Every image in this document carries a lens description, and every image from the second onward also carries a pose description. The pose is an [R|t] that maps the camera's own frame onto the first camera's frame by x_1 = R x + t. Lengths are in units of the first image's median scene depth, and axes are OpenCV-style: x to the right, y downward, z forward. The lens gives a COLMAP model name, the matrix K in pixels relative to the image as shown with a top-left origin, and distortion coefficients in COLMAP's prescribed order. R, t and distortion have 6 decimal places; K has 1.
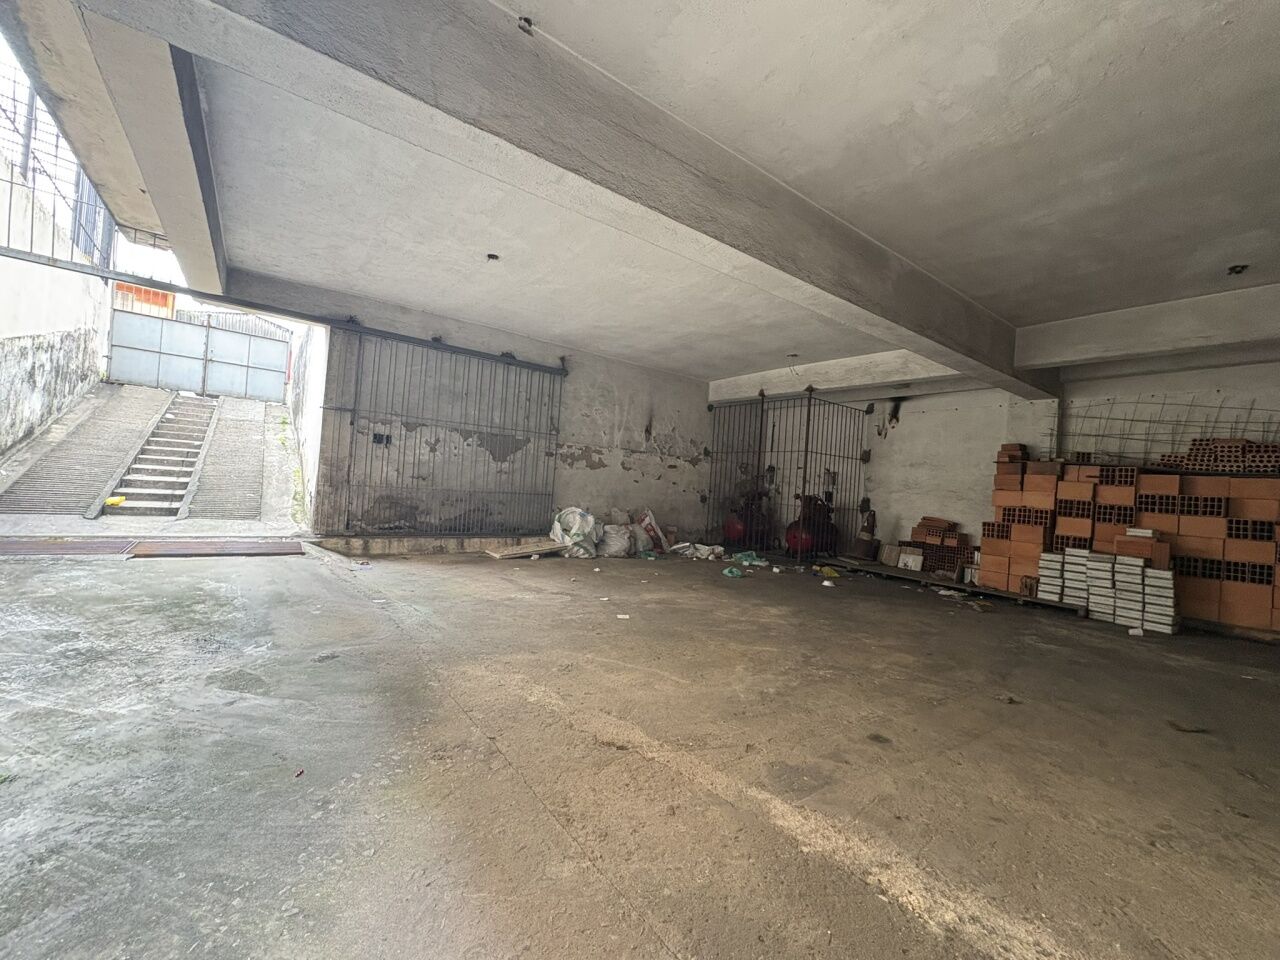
lens RADIAL K [[510.2, 0, 638.2], [0, 510.2, 477.2], [0, 0, 1]] dist [0.000832, 0.000127]
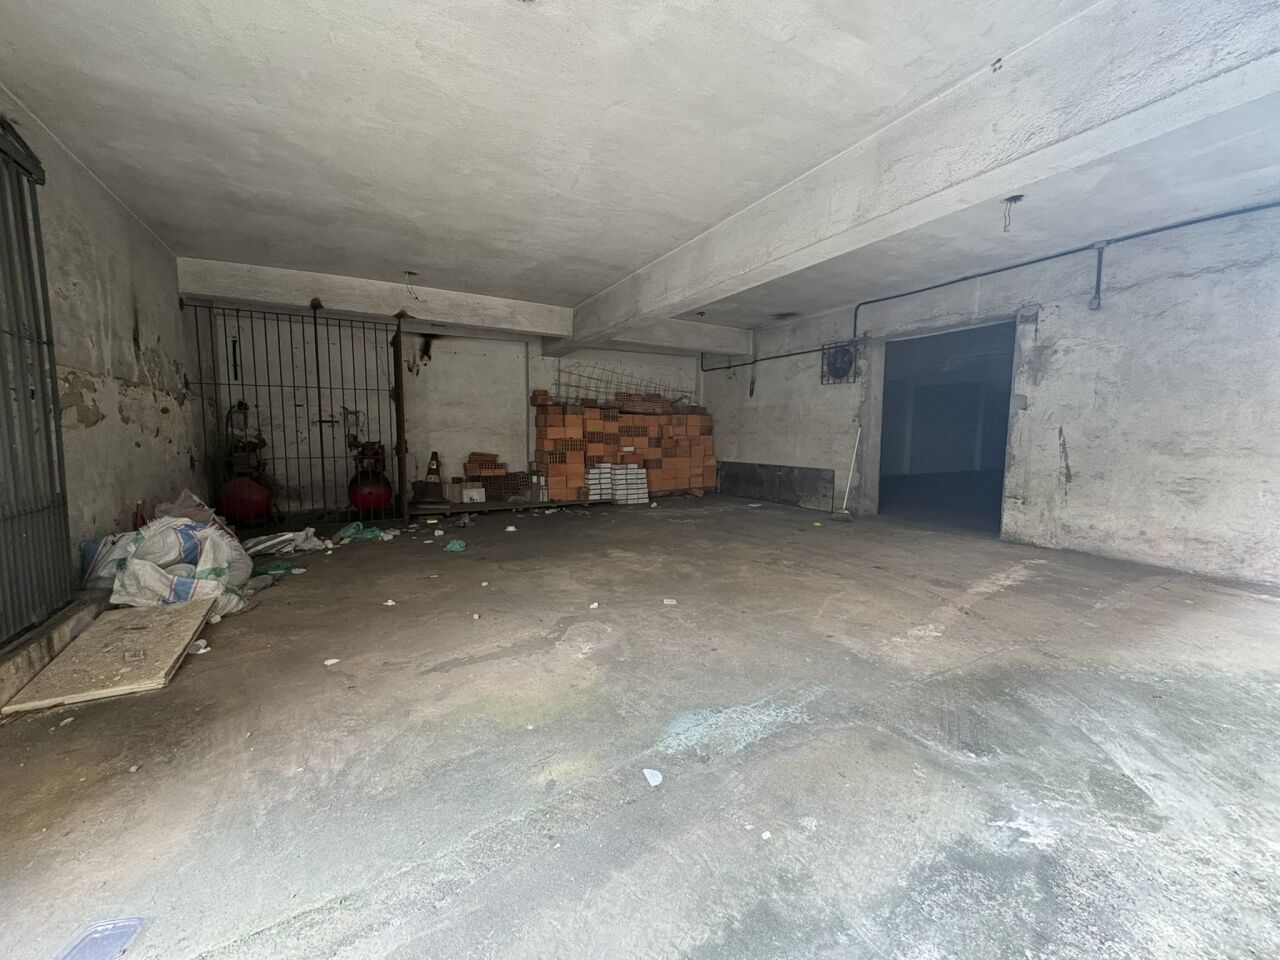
lens RADIAL K [[510.2, 0, 640.0], [0, 510.2, 478.7], [0, 0, 1]] dist [0.000832, 0.000127]
pose [[0.133911, -0.158828, 0.978183, -0.837059], [-0.008550, 0.986851, 0.161406, -0.084114], [-0.990957, -0.029977, 0.130792, 0.883196]]
